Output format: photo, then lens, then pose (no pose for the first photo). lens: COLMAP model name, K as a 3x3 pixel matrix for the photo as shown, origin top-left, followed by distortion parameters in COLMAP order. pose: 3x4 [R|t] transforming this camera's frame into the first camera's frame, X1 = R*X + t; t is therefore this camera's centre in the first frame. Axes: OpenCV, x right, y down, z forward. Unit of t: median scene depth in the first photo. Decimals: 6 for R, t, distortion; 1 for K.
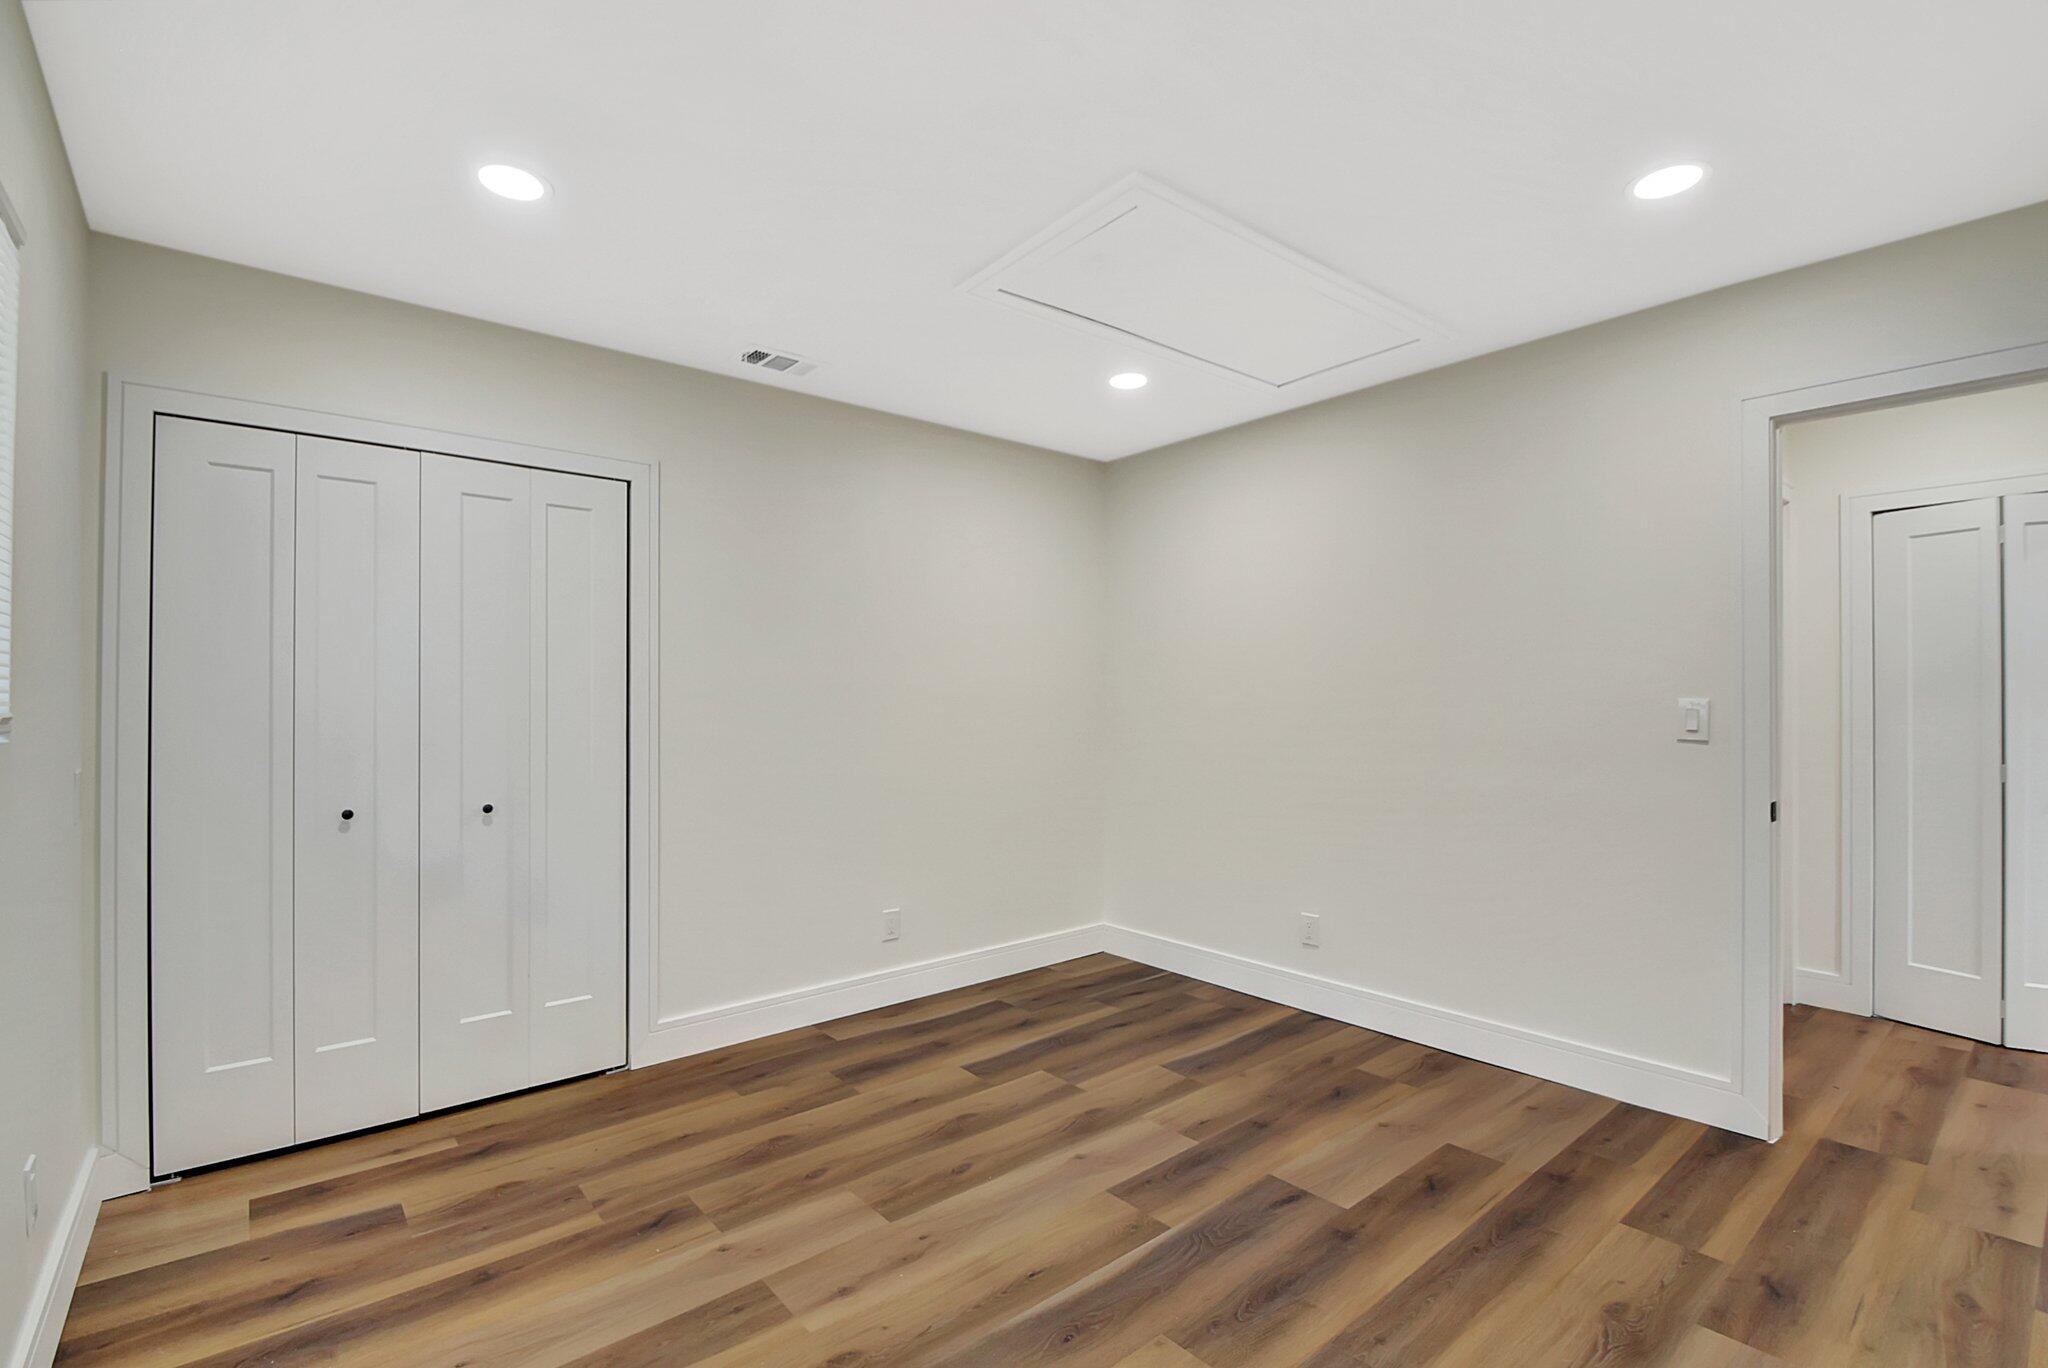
lens RADIAL K [[914.3, 0, 1020.9], [0, 914.3, 707.6], [0, 0, 1]] dist [0.002322, -0.012535]
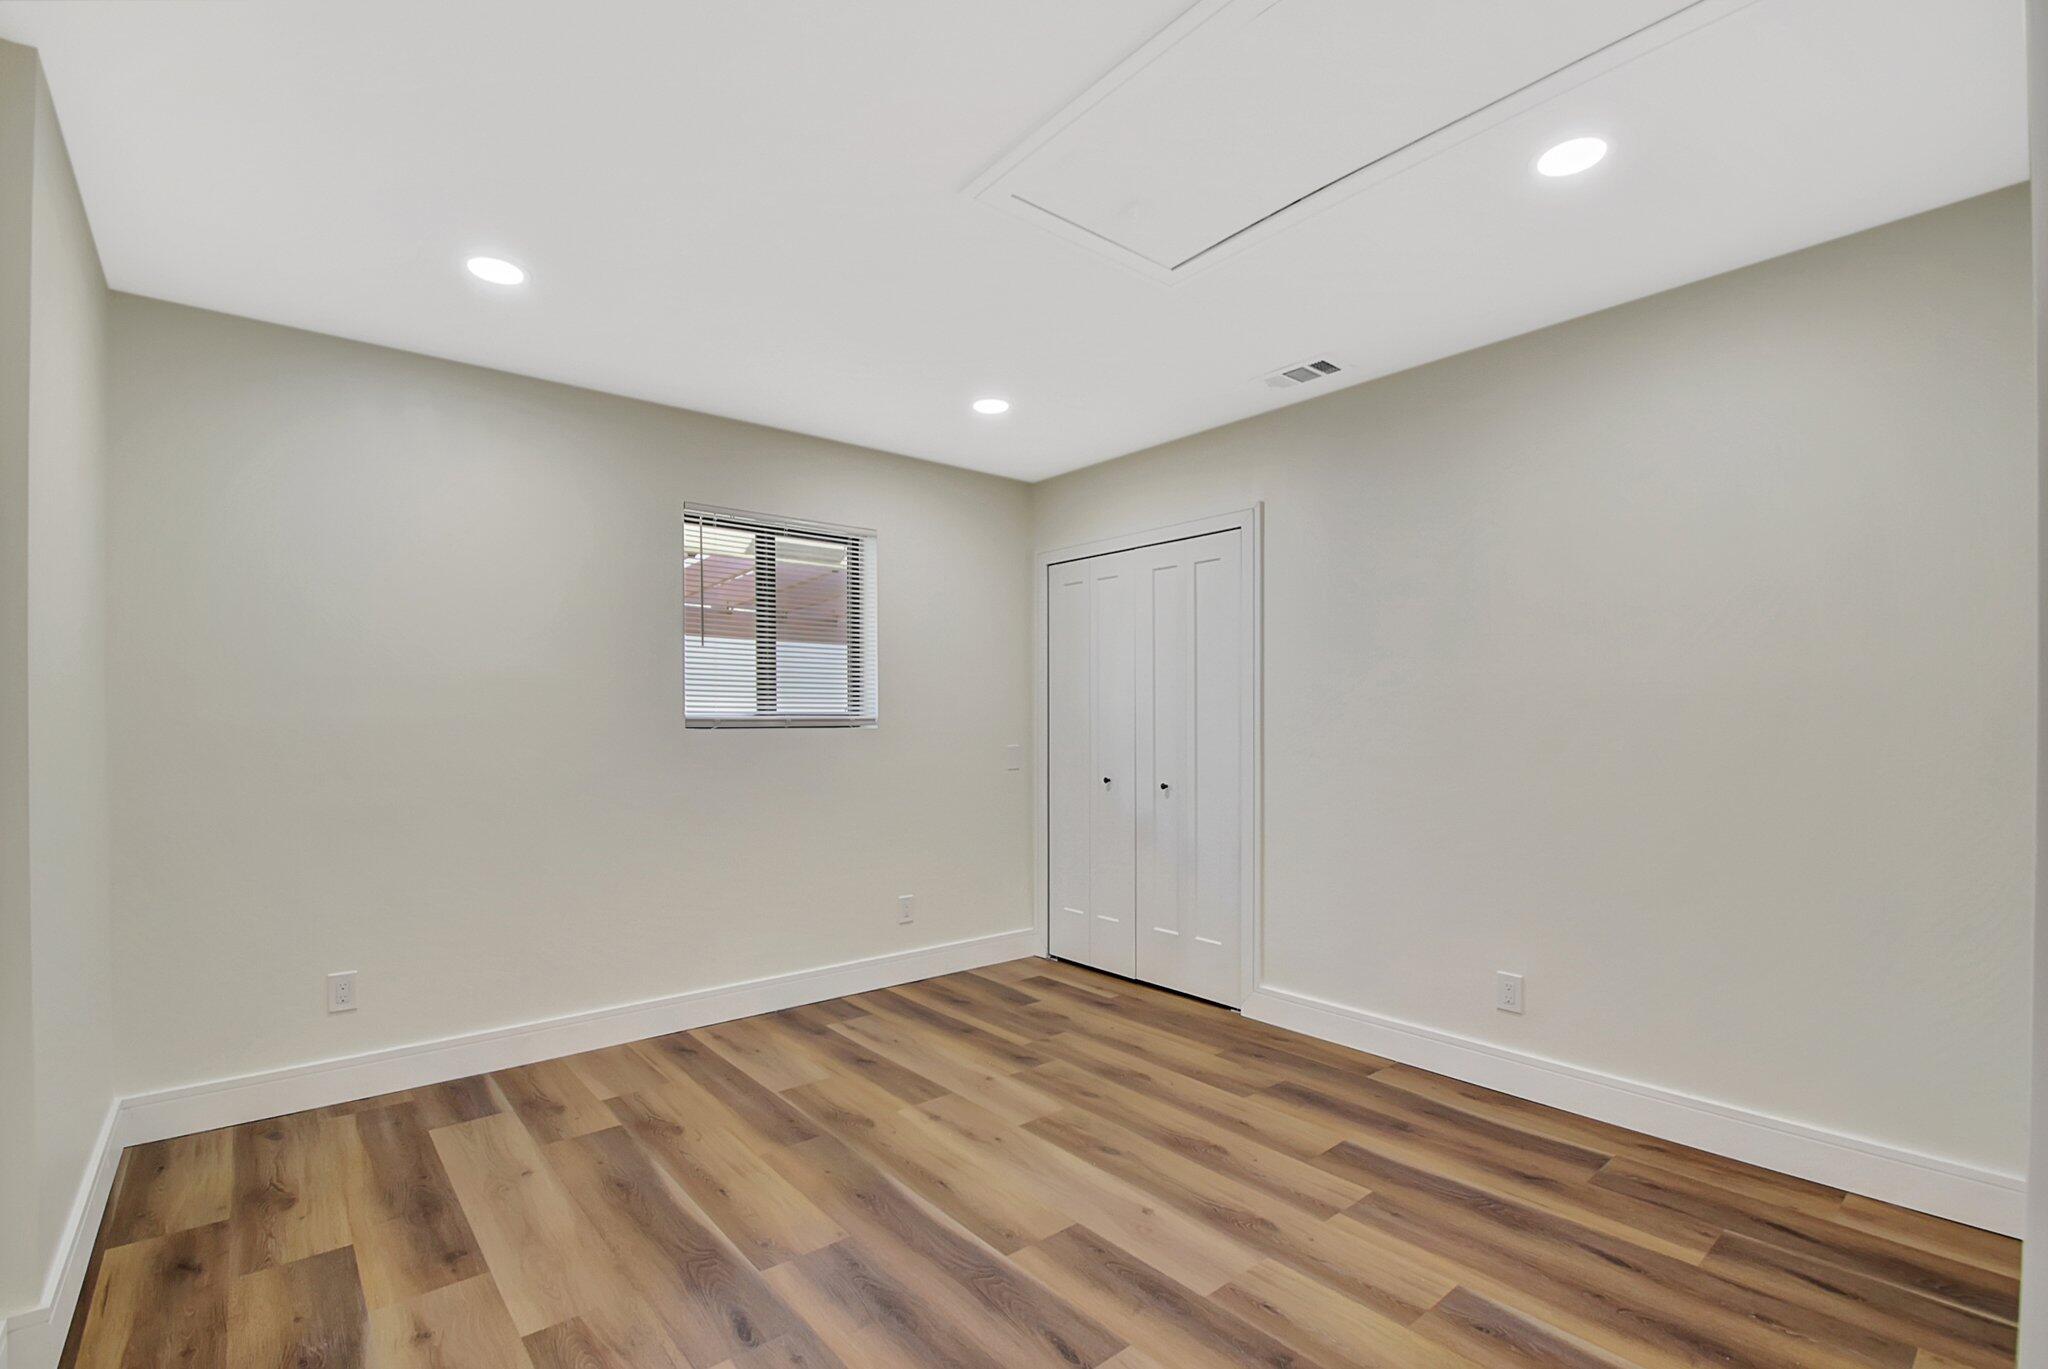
lens RADIAL K [[914.3, 0, 1020.9], [0, 914.3, 708.1], [0, 0, 1]] dist [0.002322, -0.012535]
pose [[0.002176, -0.010528, -0.999942, 0.941771], [-0.005284, 0.999931, -0.010539, 0.006406], [0.999984, 0.005306, 0.002121, 0.846248]]
